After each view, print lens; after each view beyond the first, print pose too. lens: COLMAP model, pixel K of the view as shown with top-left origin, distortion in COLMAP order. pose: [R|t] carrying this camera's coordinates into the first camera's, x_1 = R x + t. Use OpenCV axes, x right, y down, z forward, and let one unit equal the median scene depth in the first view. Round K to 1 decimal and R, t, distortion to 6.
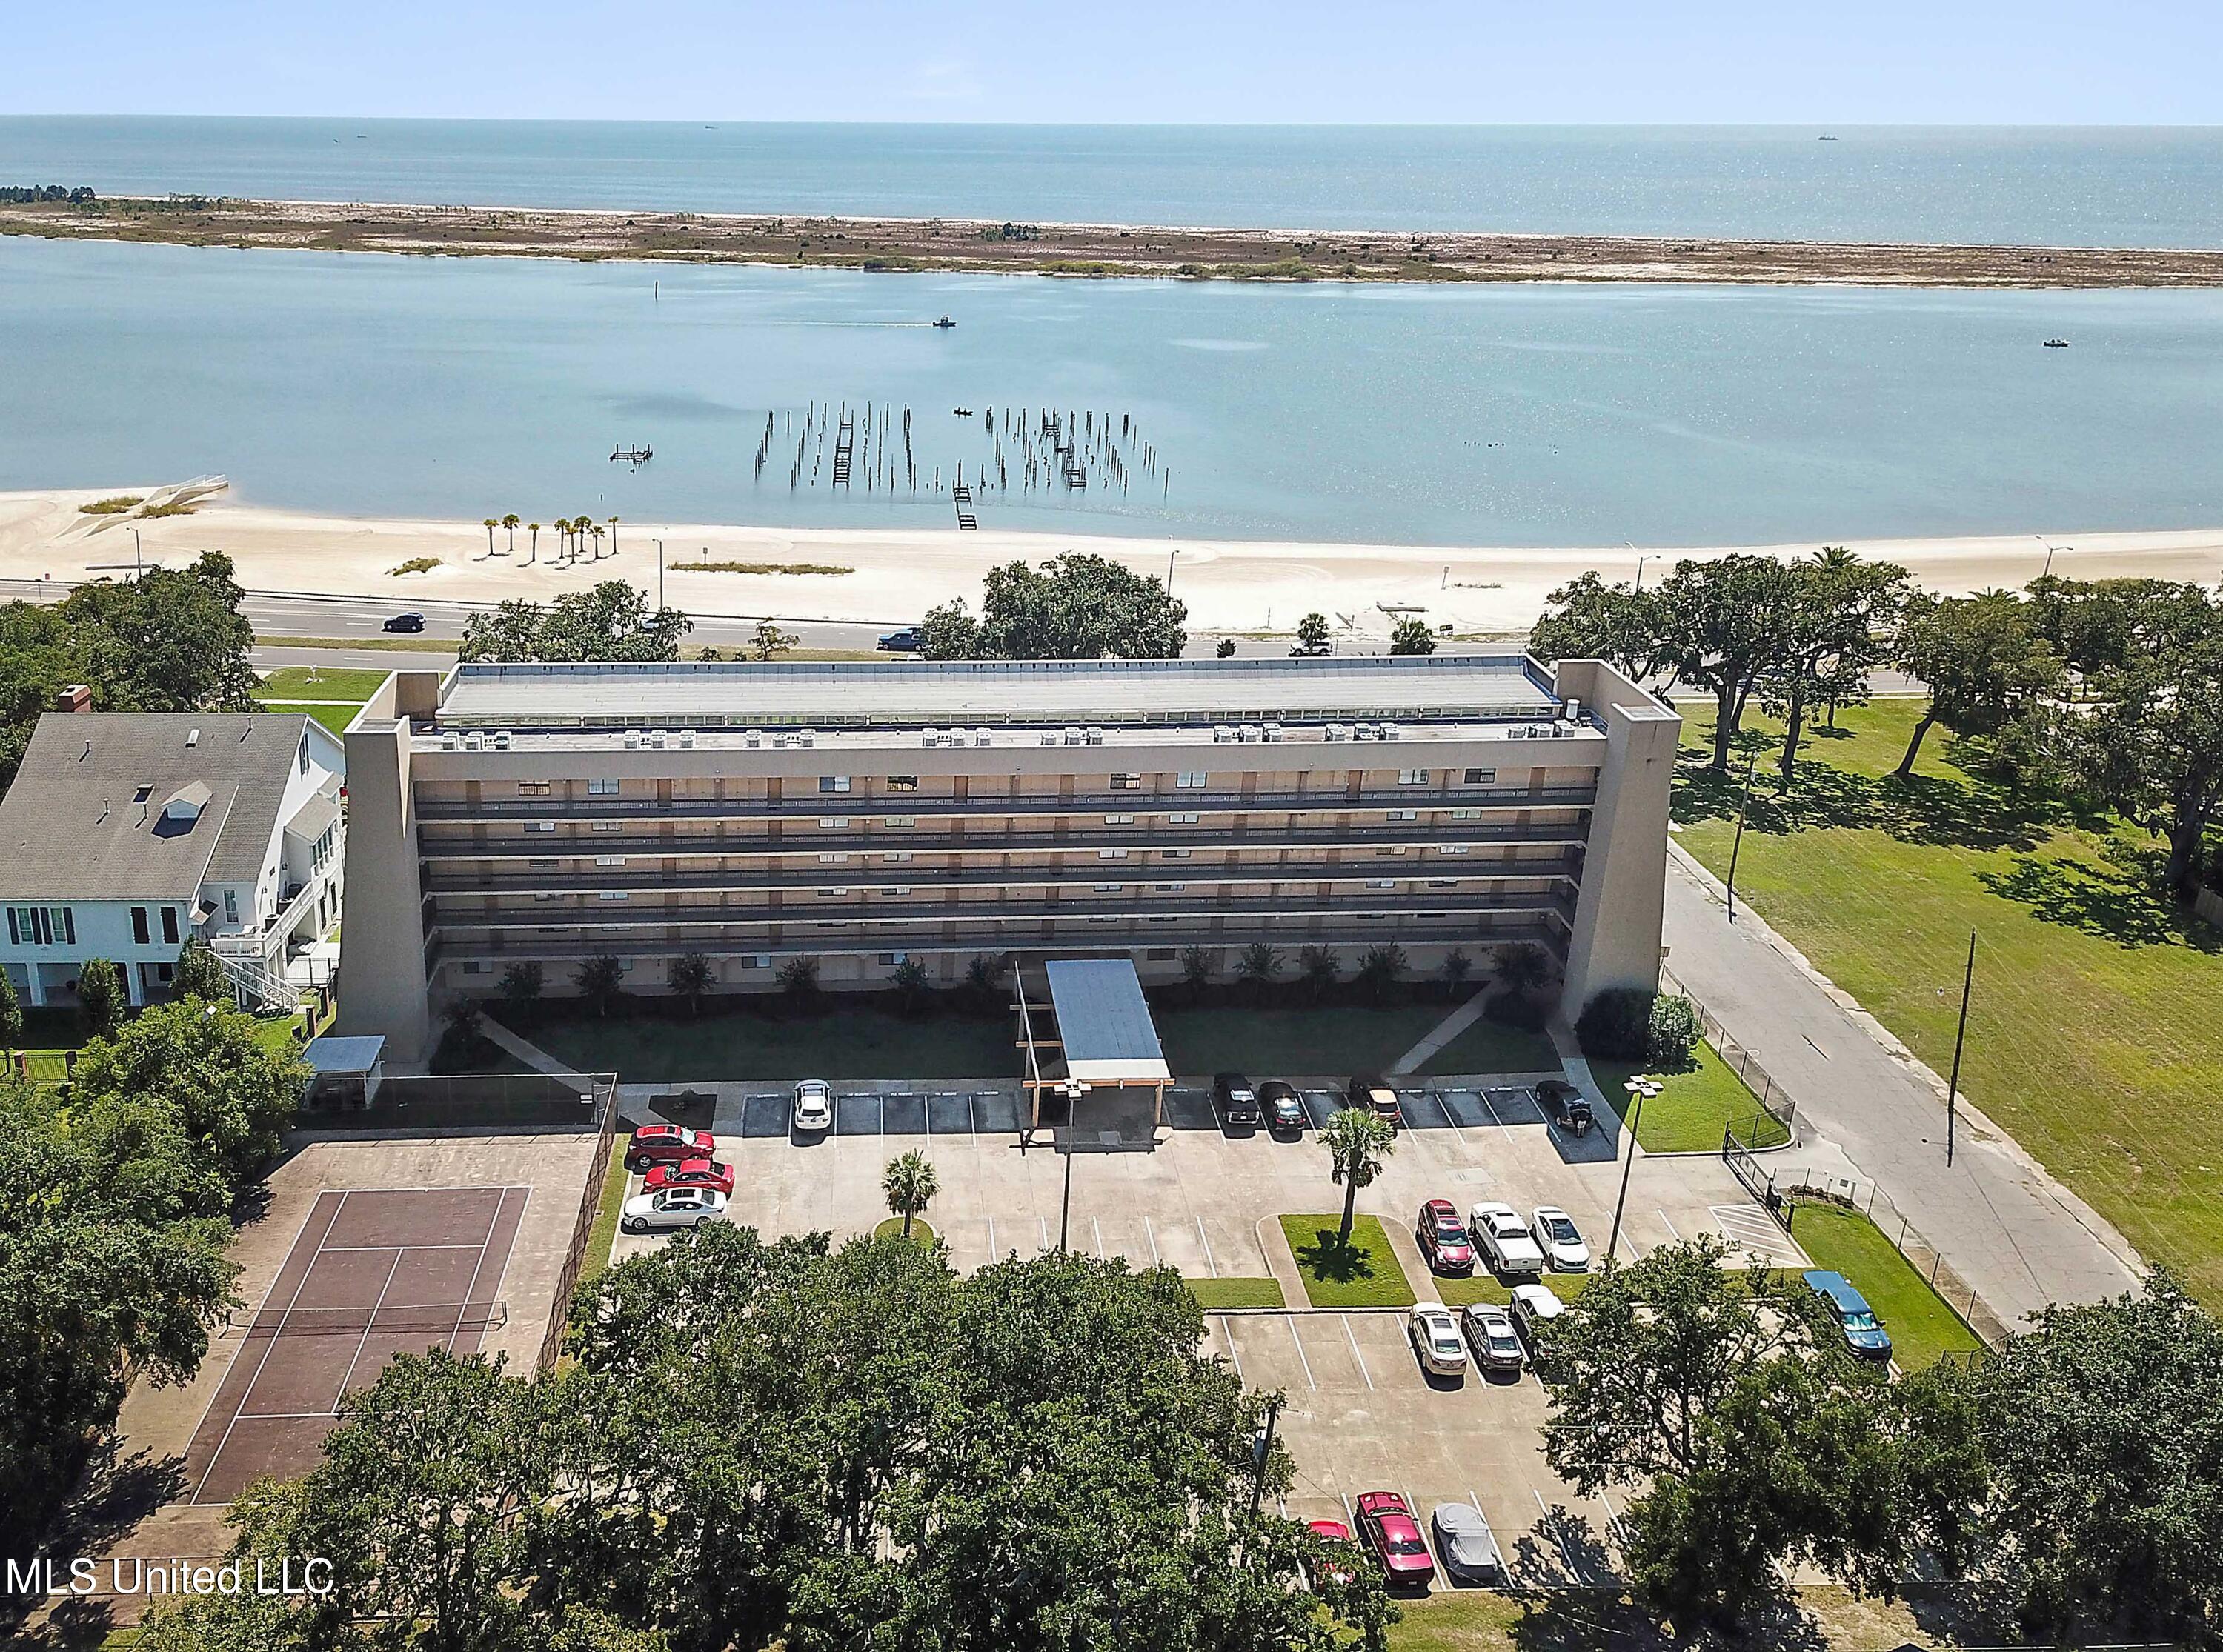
lens RADIAL K [[2078.2, 0, 1111.5], [0, 2078.2, 826.0], [0, 0, 1]] dist [0.063306, -0.012524]
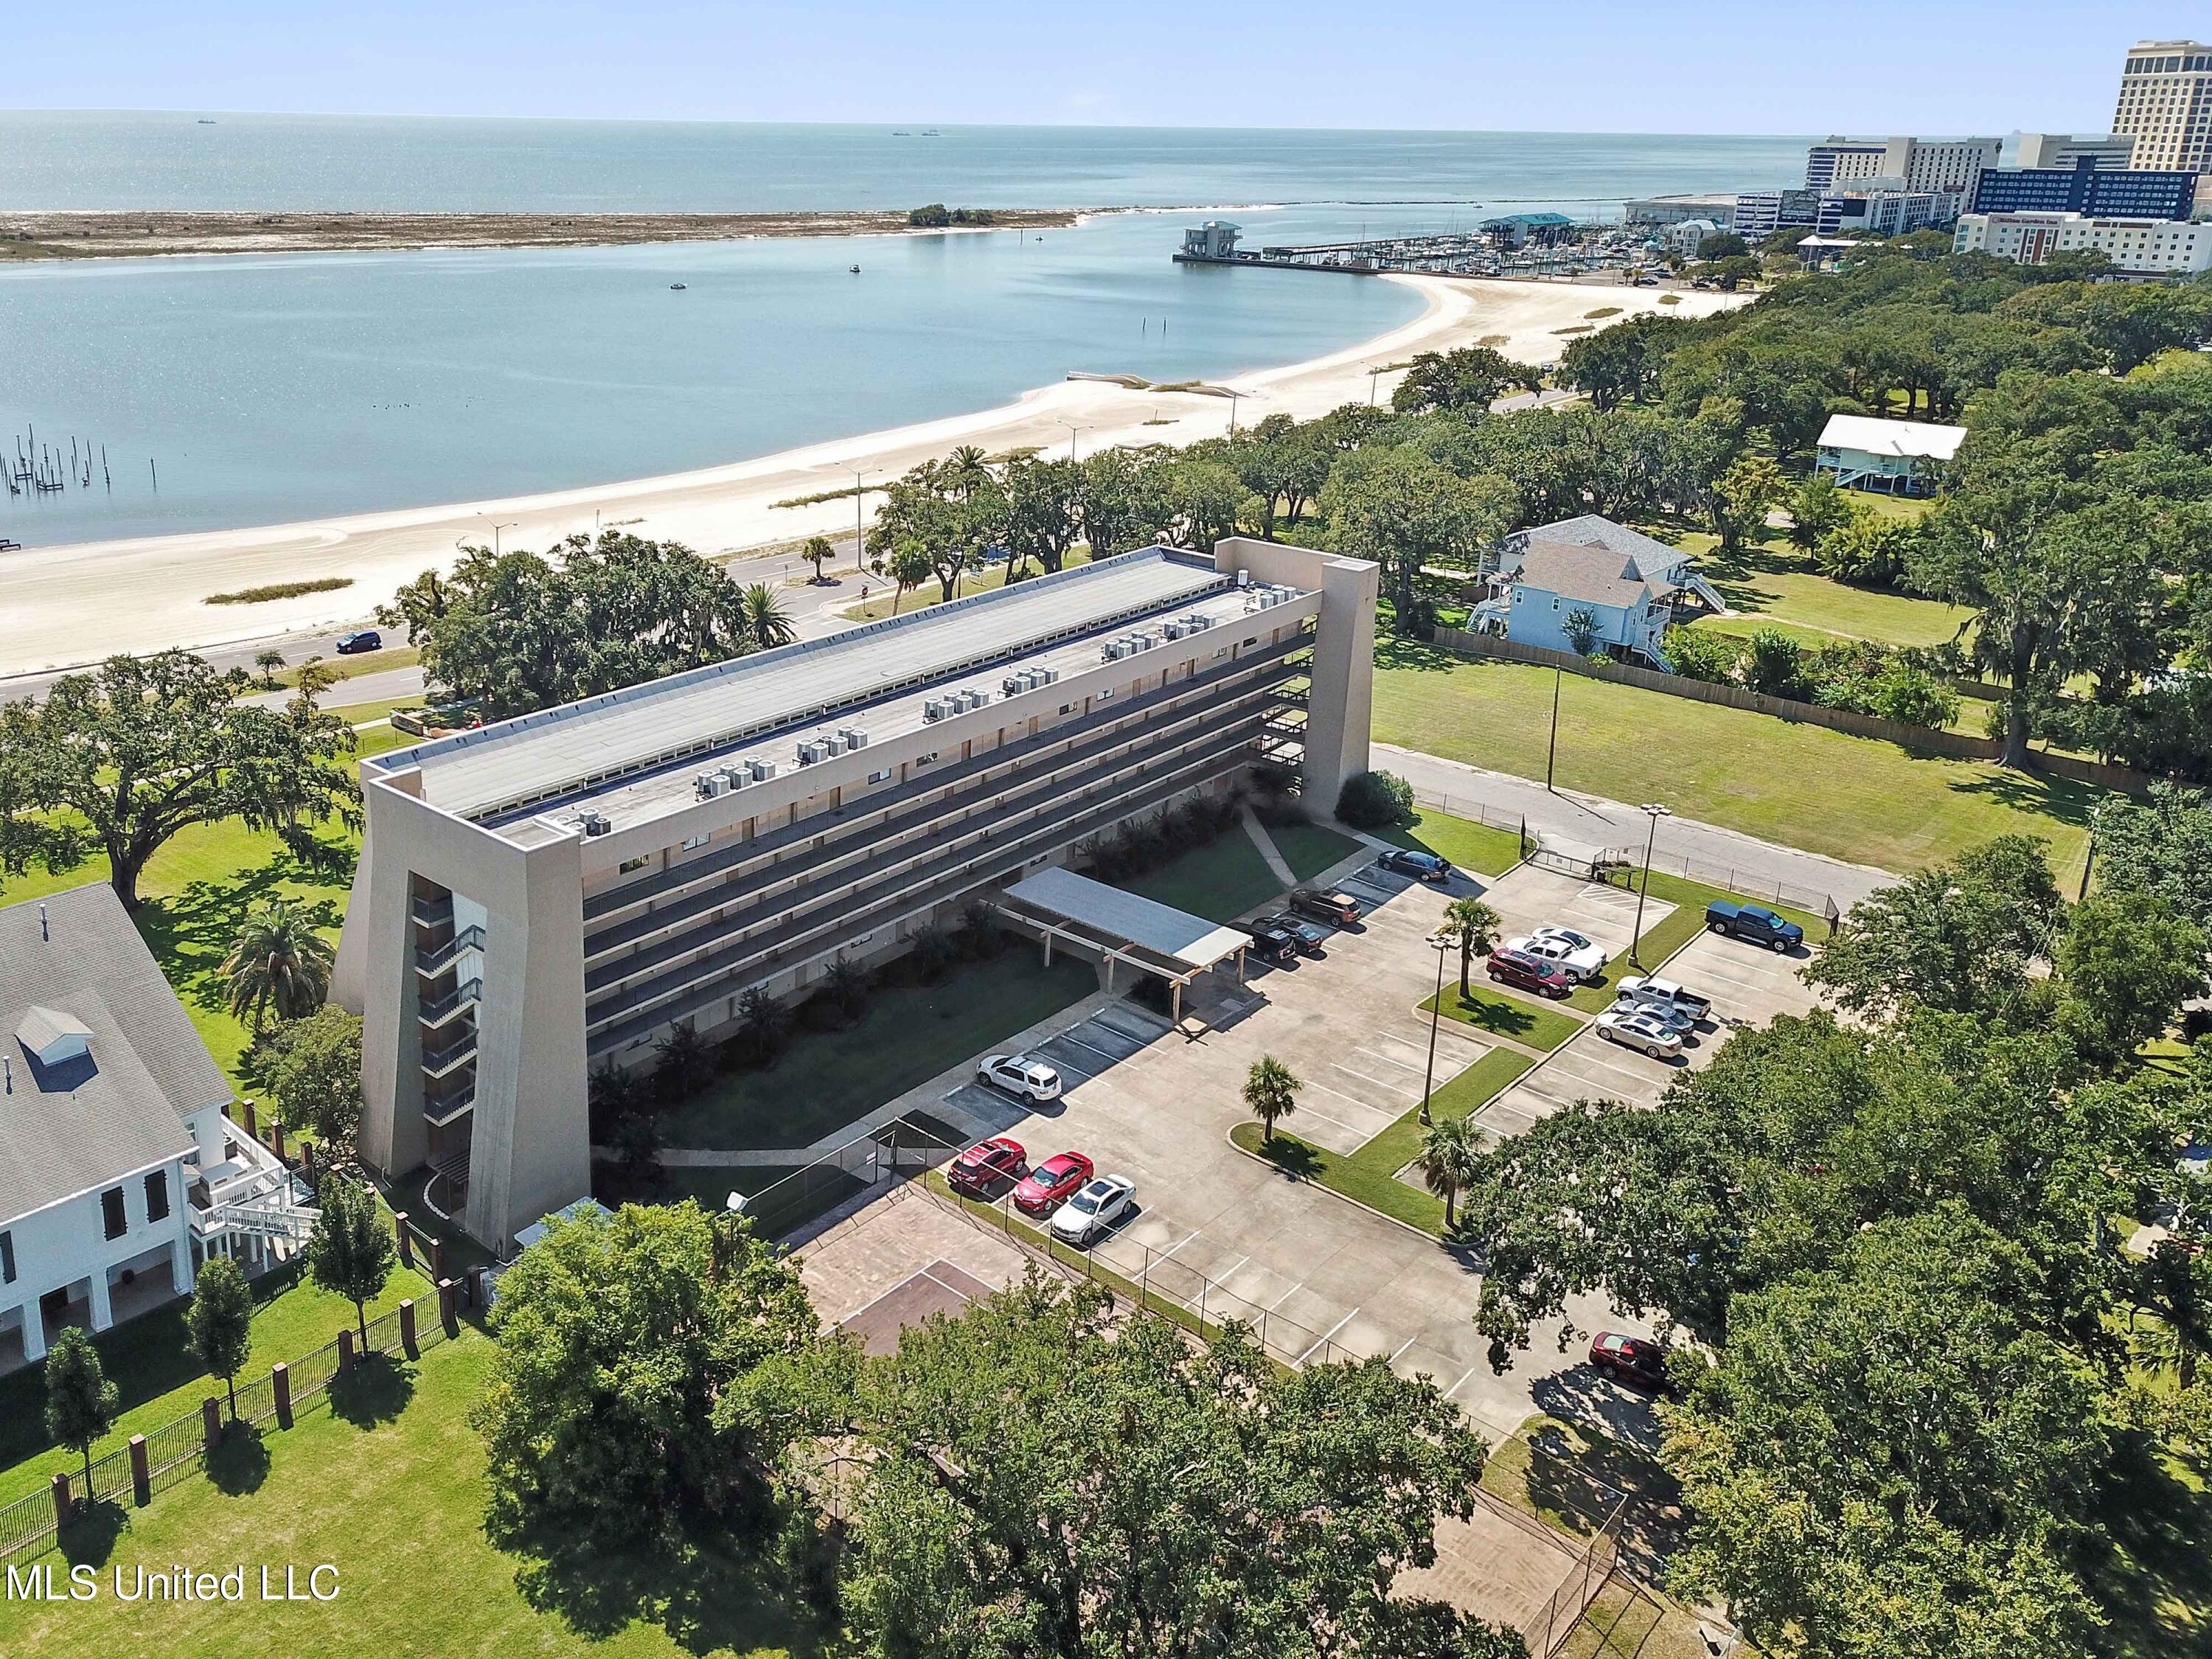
lens RADIAL K [[1662.2, 0, 925.0], [0, 1662.2, 827.1], [0, 0, 1]] dist [0.021079, 0.001919]
pose [[0.711087, -0.272853, 0.648002, -0.602176], [0.219515, 0.961715, 0.164062, -0.116083], [-0.667959, 0.025584, 0.743758, 0.371813]]
